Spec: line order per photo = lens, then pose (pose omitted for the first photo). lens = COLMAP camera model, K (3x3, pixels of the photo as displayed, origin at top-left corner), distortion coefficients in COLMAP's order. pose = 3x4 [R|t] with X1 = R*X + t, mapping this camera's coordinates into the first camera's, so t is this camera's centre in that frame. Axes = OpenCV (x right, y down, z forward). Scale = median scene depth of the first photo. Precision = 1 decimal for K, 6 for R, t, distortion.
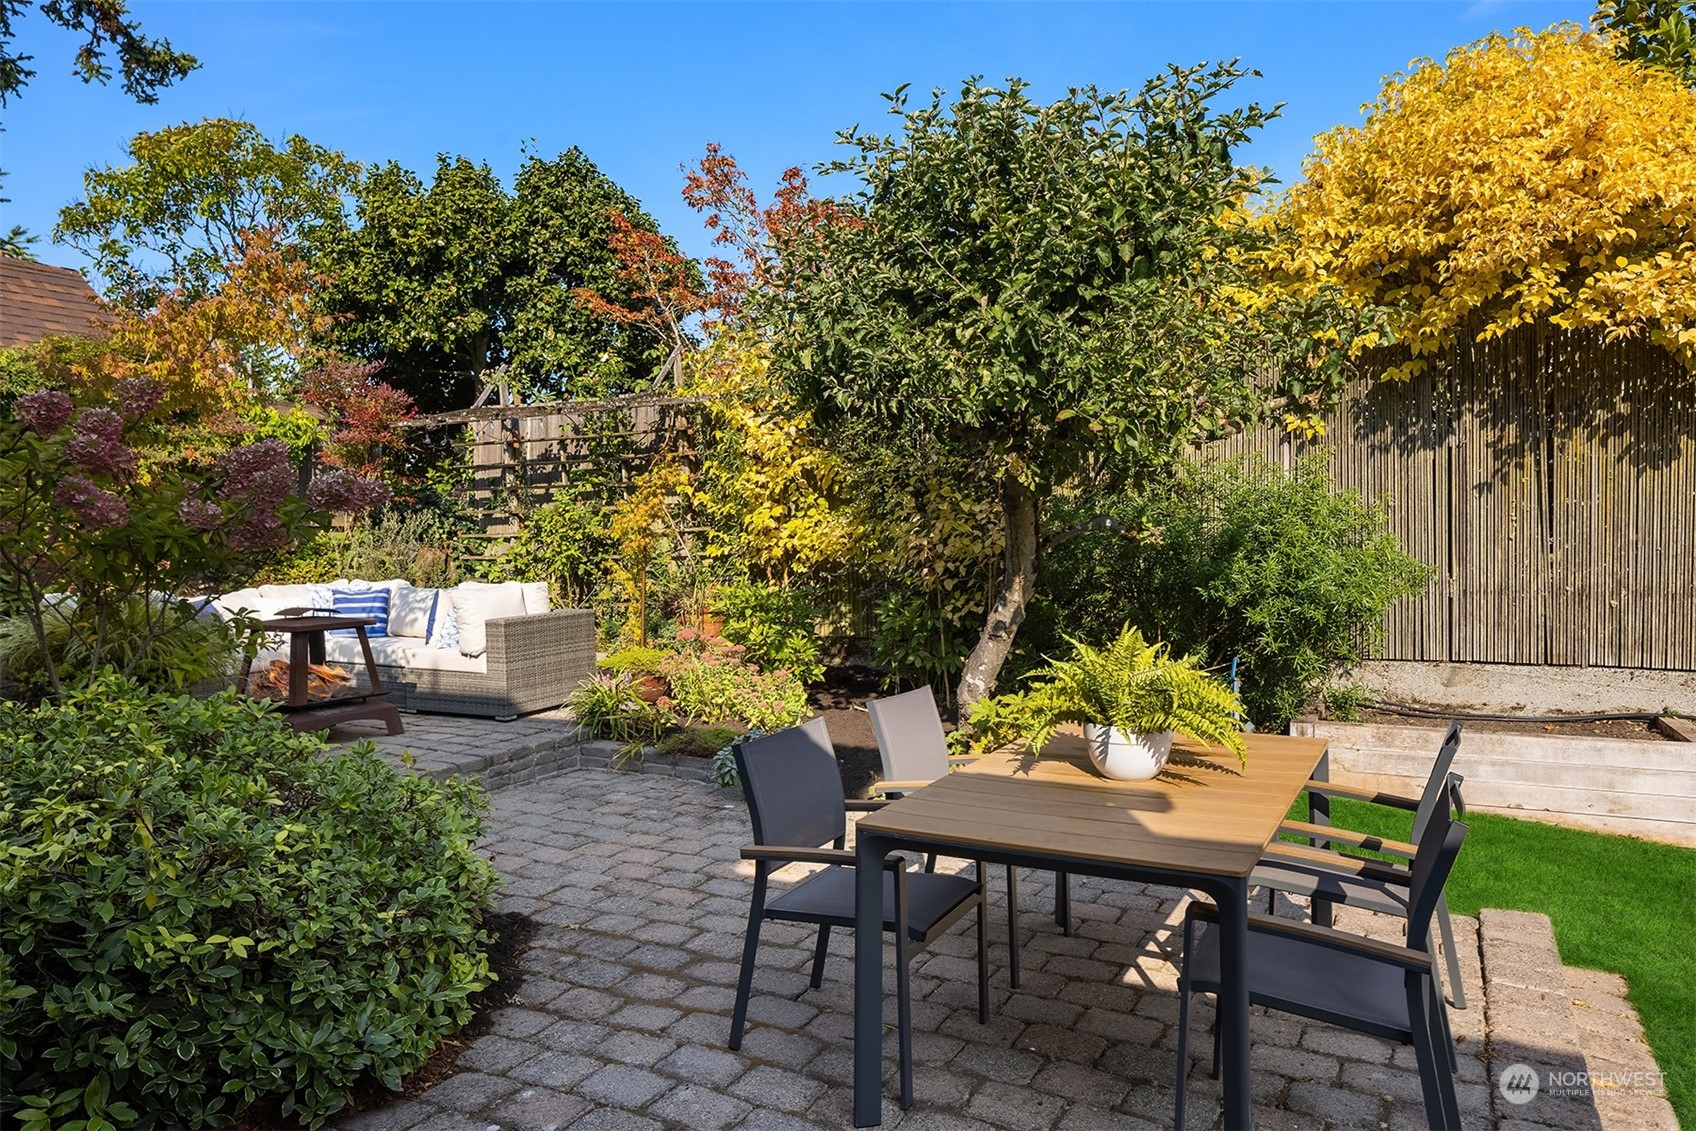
lens RADIAL K [[1228.4, 0, 848.0], [0, 1228.4, 565.5], [0, 0, 1]] dist [0.000746, 0.001087]
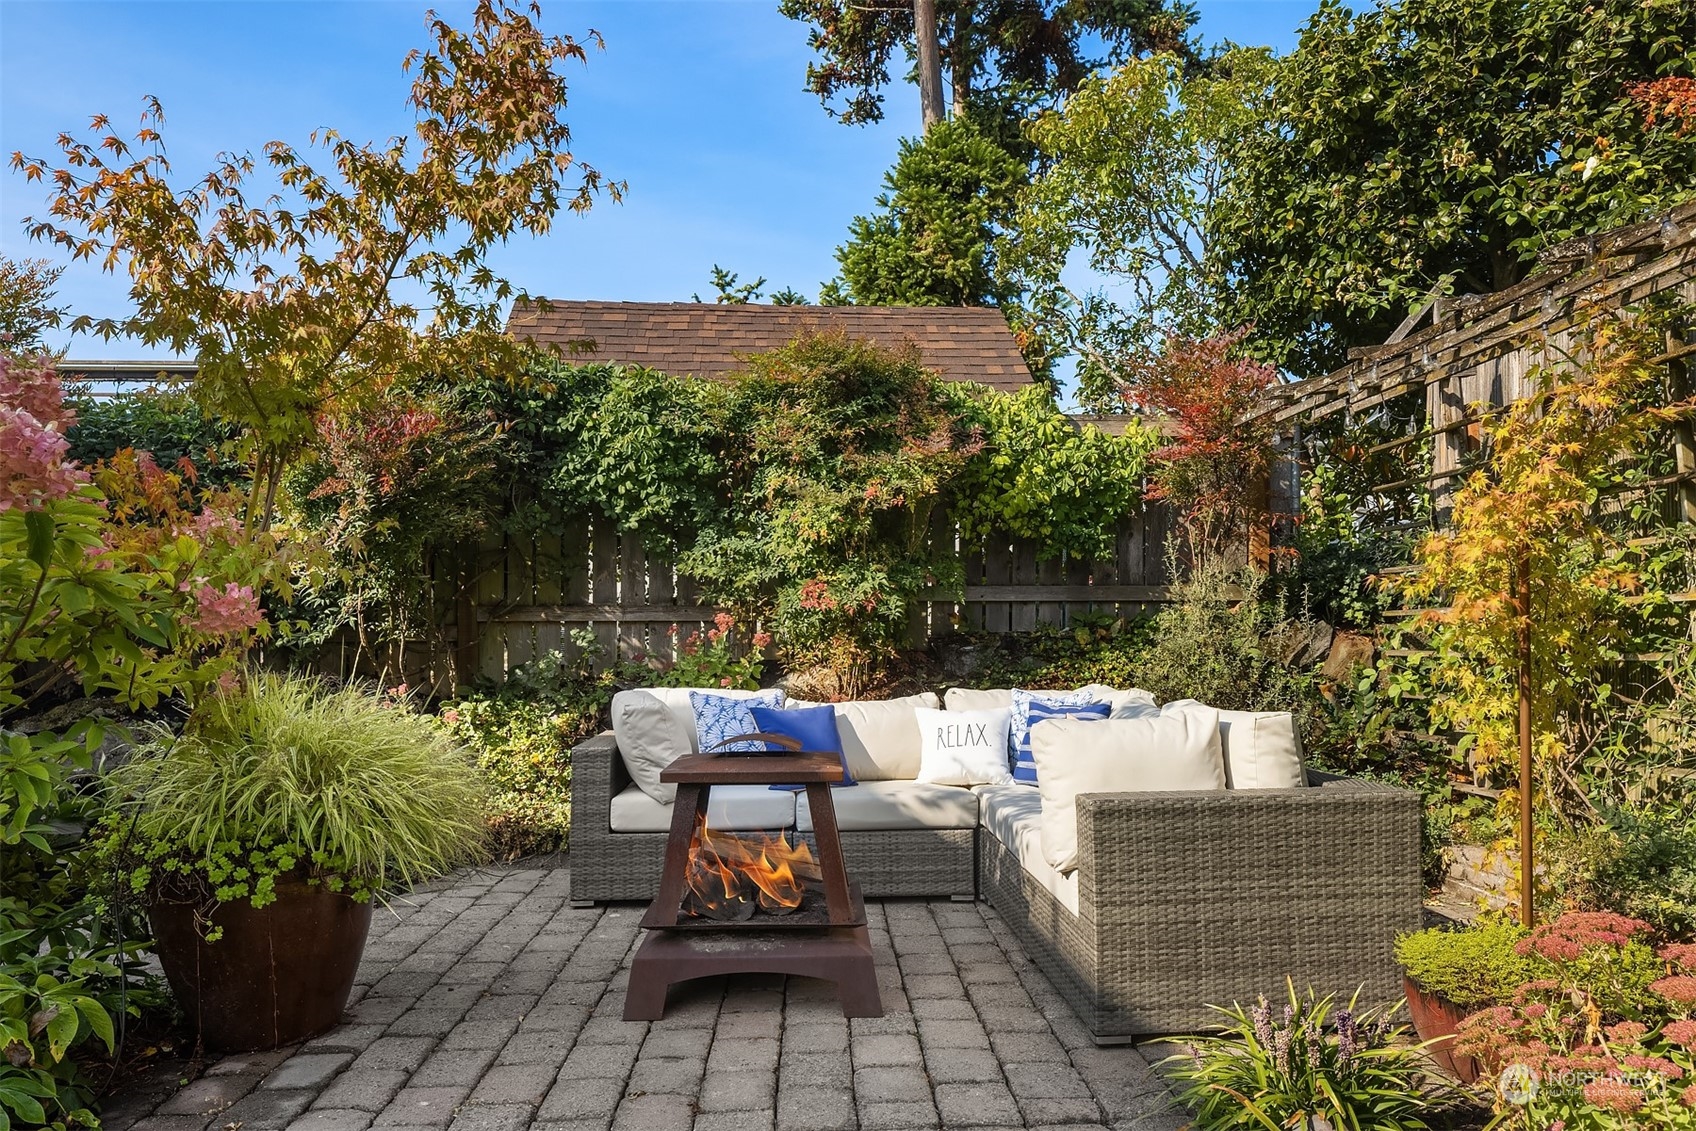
lens RADIAL K [[1169.4, 0, 815.9], [0, 1169.4, 582.9], [0, 0, 1]] dist [-0.004373, 0.001430]
pose [[0.449818, -0.030494, -0.892599, 0.029889], [-0.033184, 0.998156, -0.050823, -0.004729], [0.892503, 0.052481, 0.447977, 0.578939]]
